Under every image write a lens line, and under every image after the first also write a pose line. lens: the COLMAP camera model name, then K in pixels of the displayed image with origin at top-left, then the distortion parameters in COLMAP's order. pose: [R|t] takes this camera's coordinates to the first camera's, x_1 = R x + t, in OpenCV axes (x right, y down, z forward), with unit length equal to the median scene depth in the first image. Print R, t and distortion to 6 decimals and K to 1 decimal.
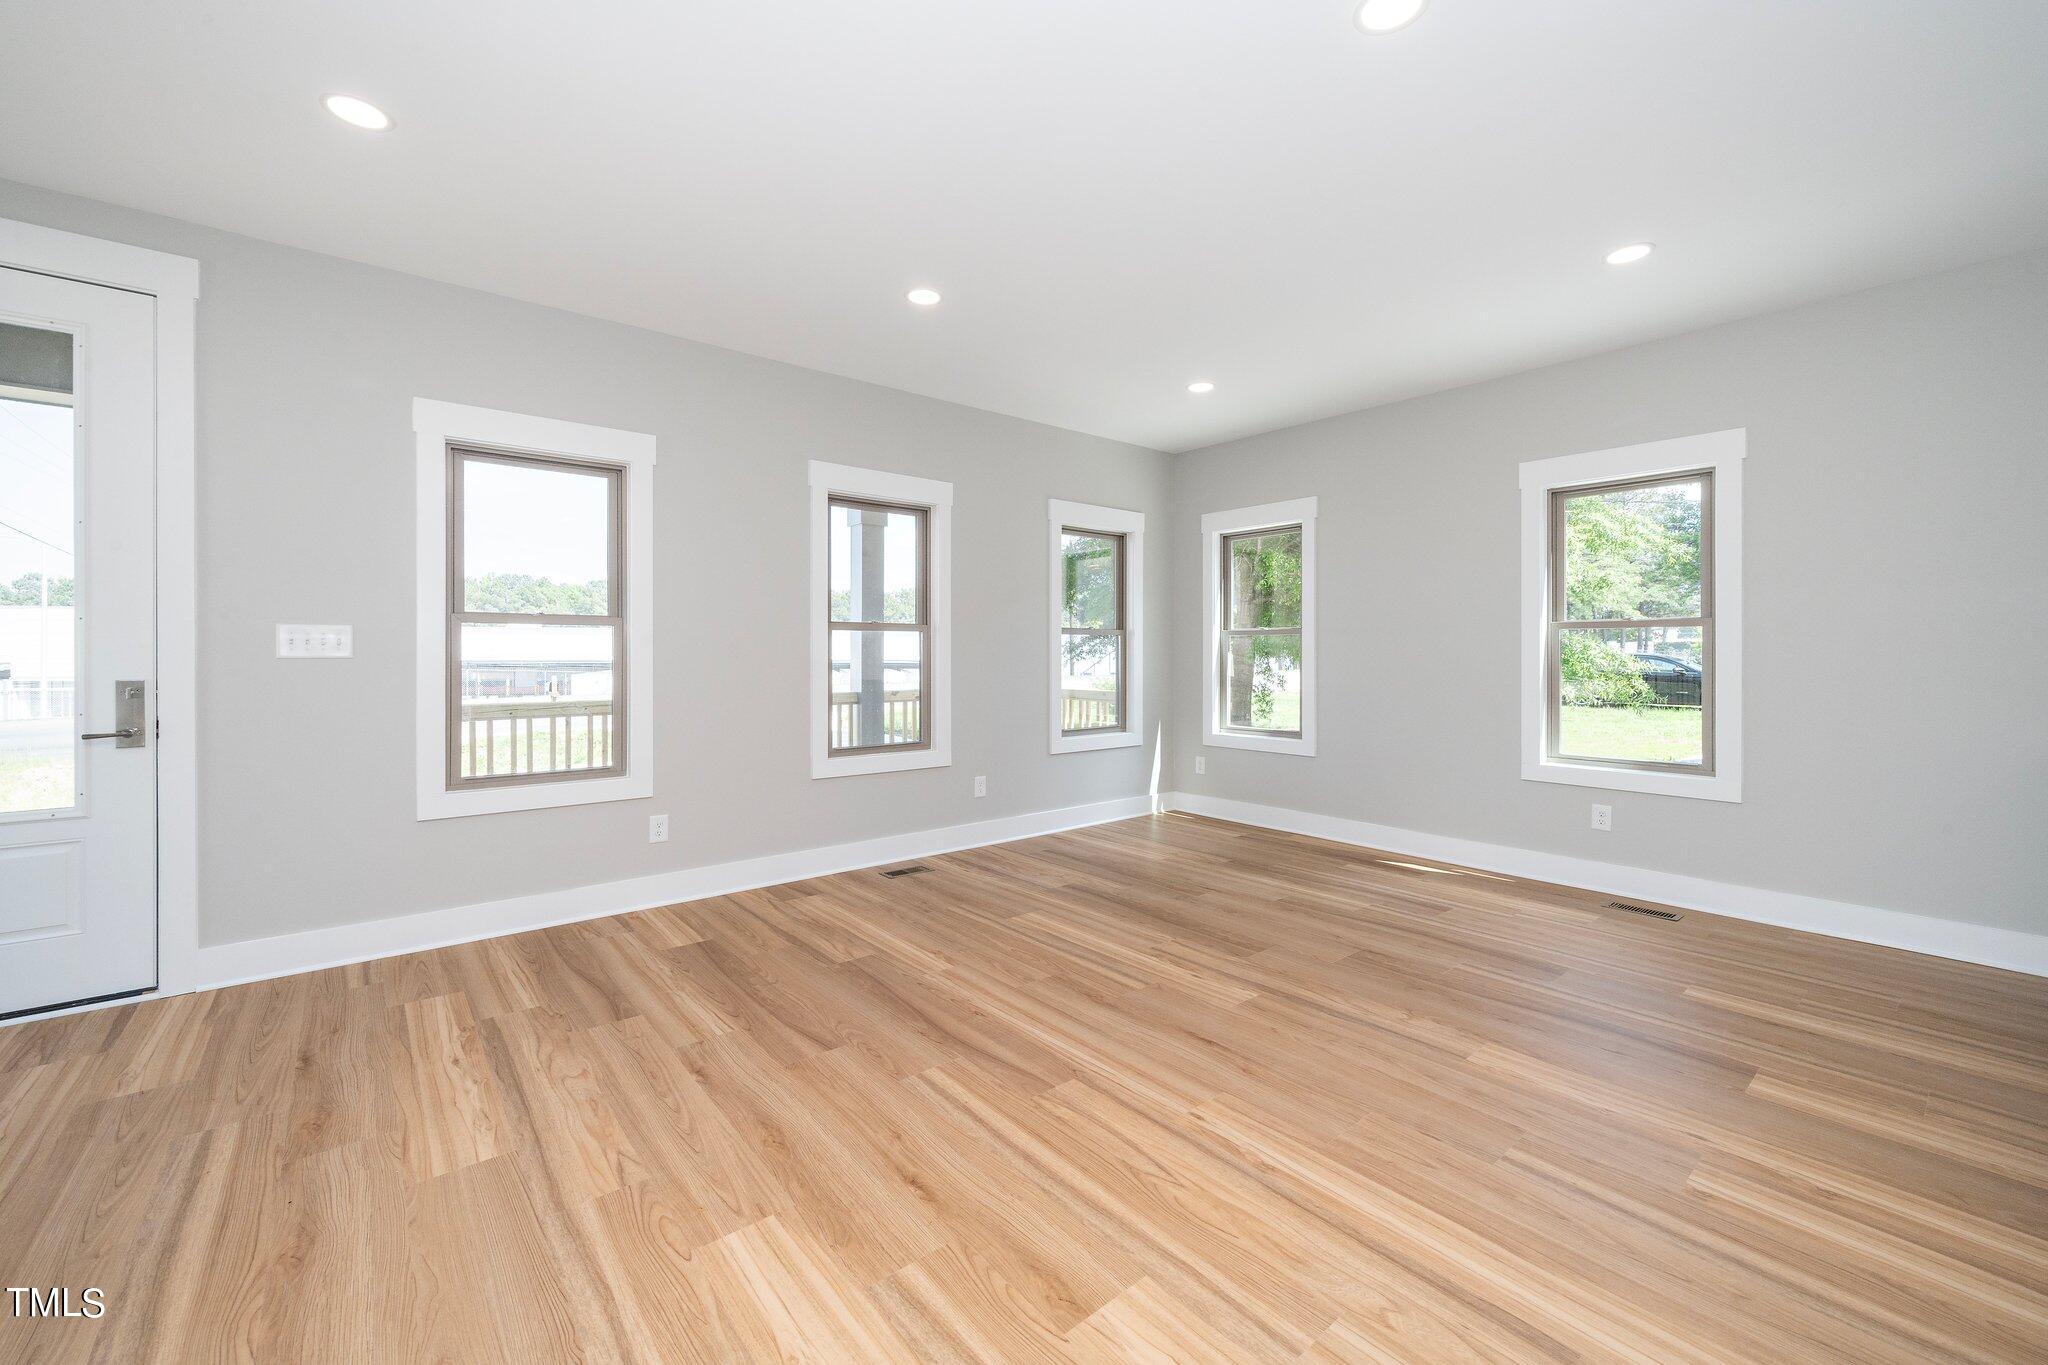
lens RADIAL K [[819.5, 0, 1016.5], [0, 819.5, 654.6], [0, 0, 1]] dist [0.001023, 0.000342]
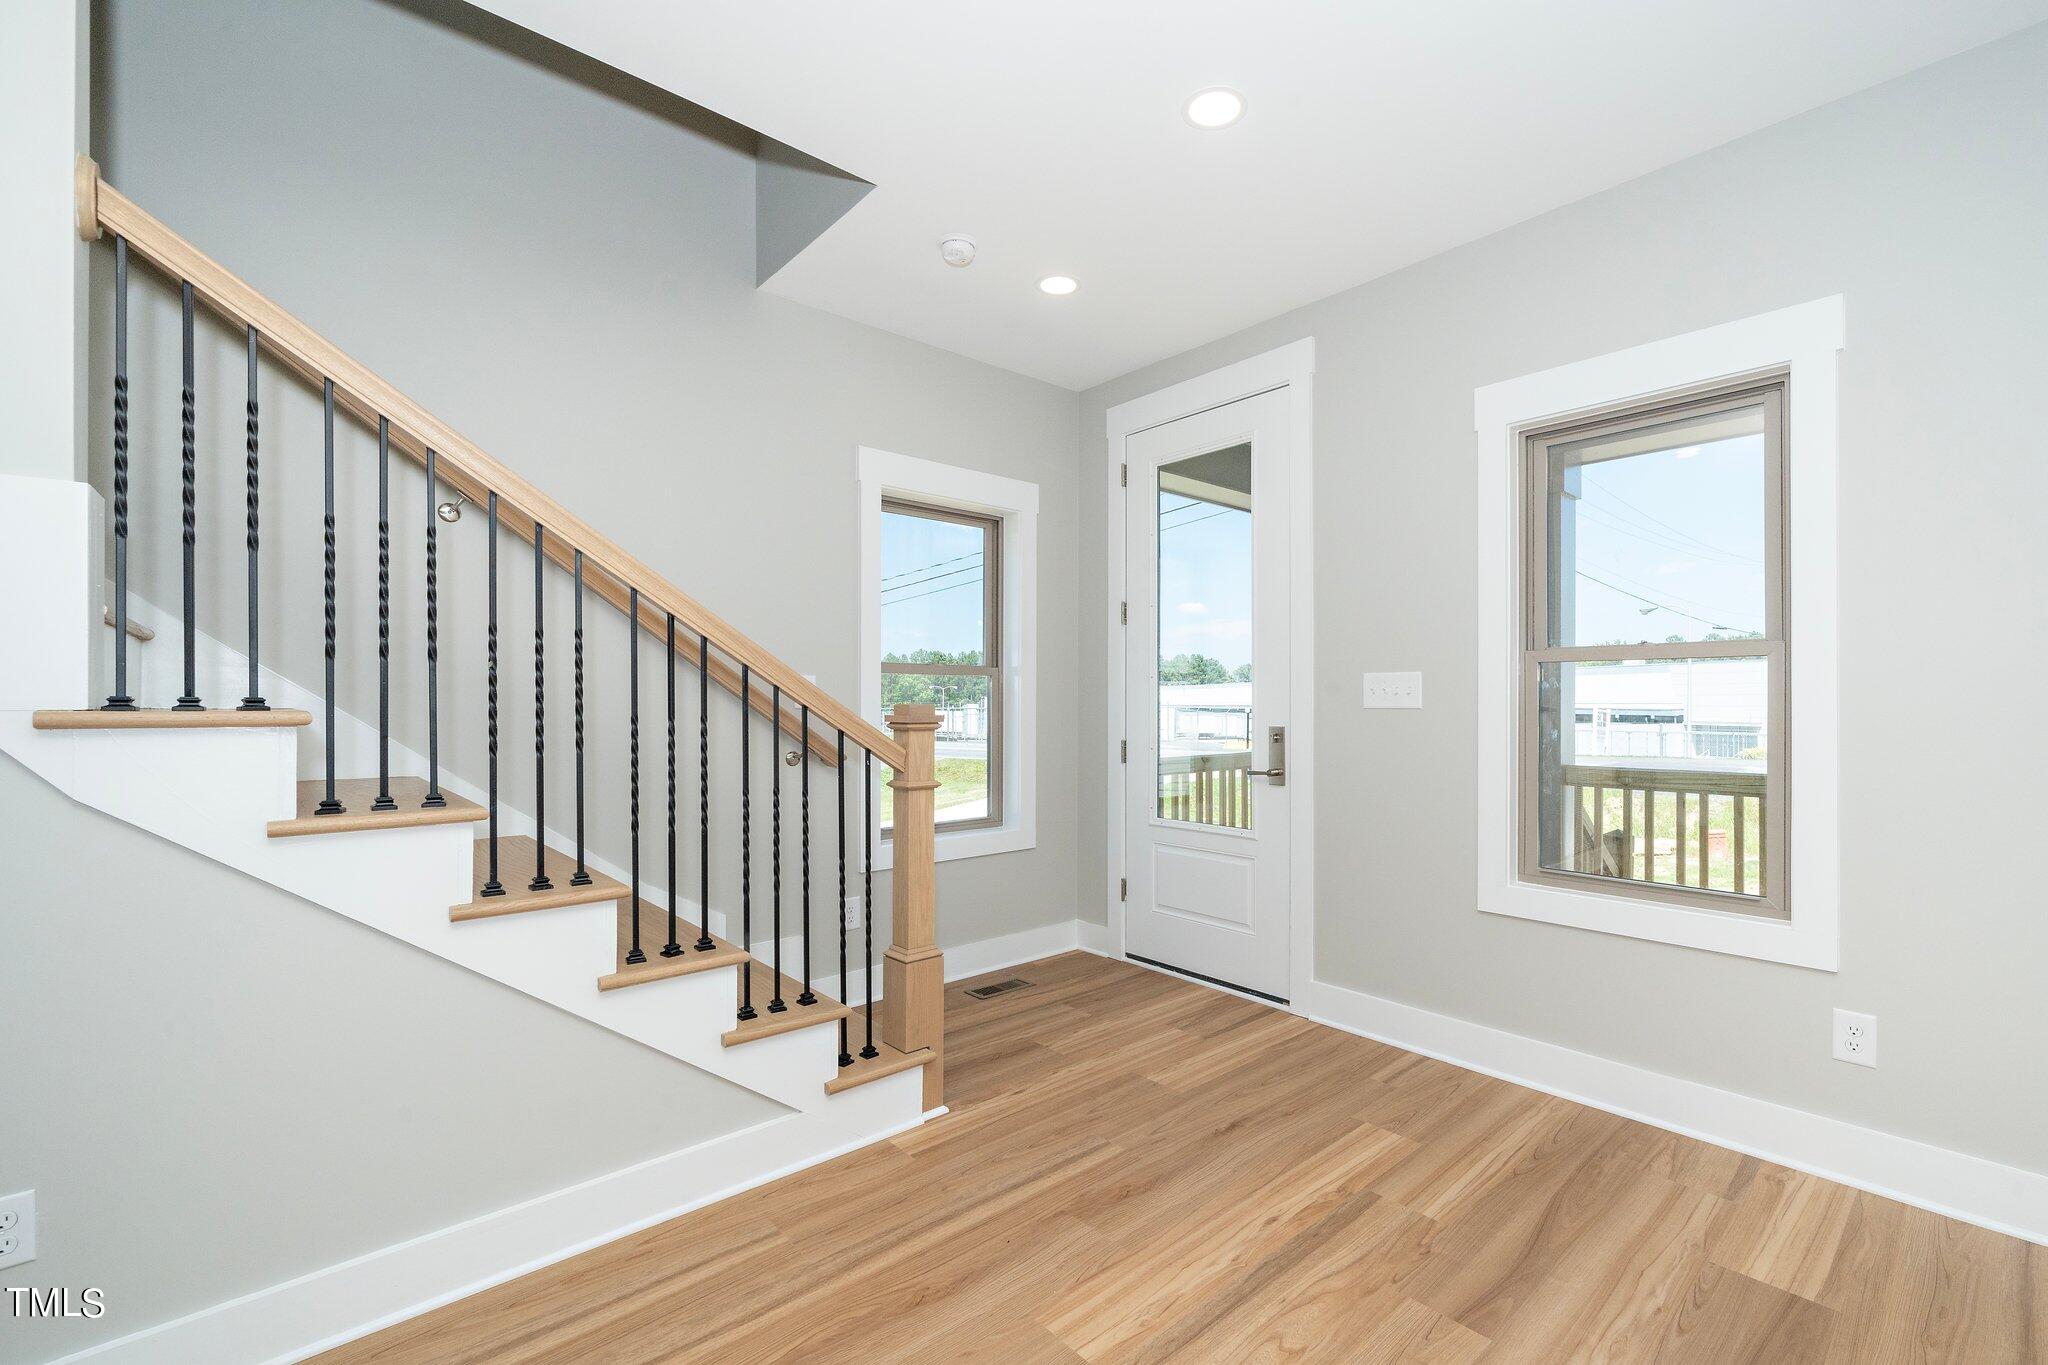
lens RADIAL K [[873.4, 0, 1093.3], [0, 873.4, 701.3], [0, 0, 1]] dist [0.001476, 0.000259]
pose [[0.062864, -0.002883, -0.998018, 0.121982], [0.001201, 0.999995, -0.002813, -0.001049], [0.998021, -0.001022, 0.062867, 0.647510]]
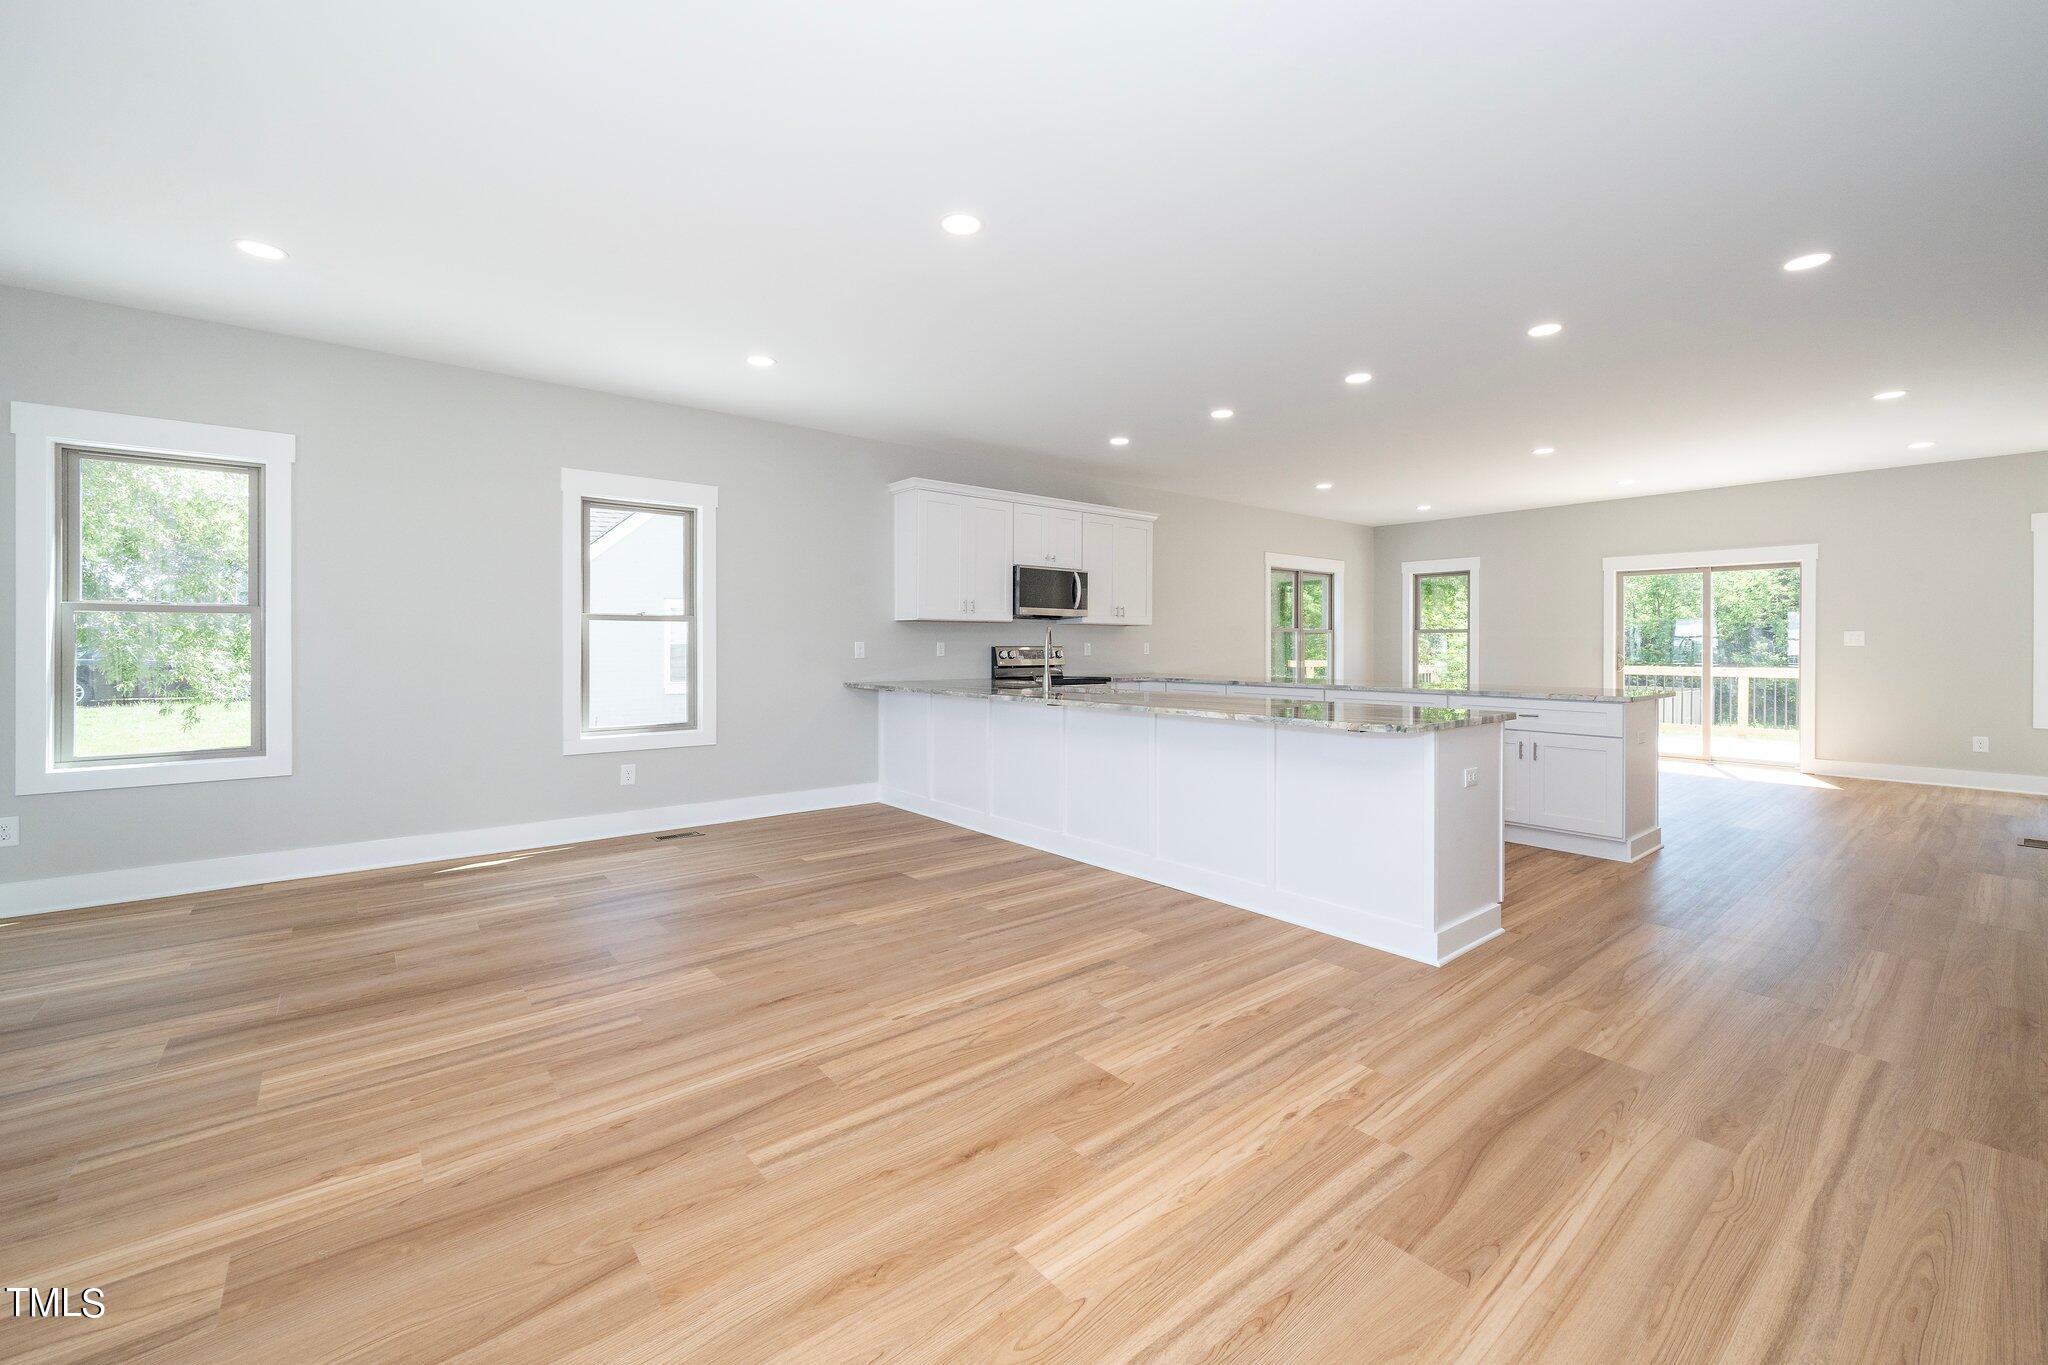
lens RADIAL K [[819.5, 0, 1016.5], [0, 819.5, 654.6], [0, 0, 1]] dist [0.001023, 0.000342]
pose [[0.006805, -0.013801, 0.999882, -0.741262], [-0.001448, 0.999904, 0.013811, 0.002381], [-0.999976, -0.001541, 0.006784, 0.607357]]
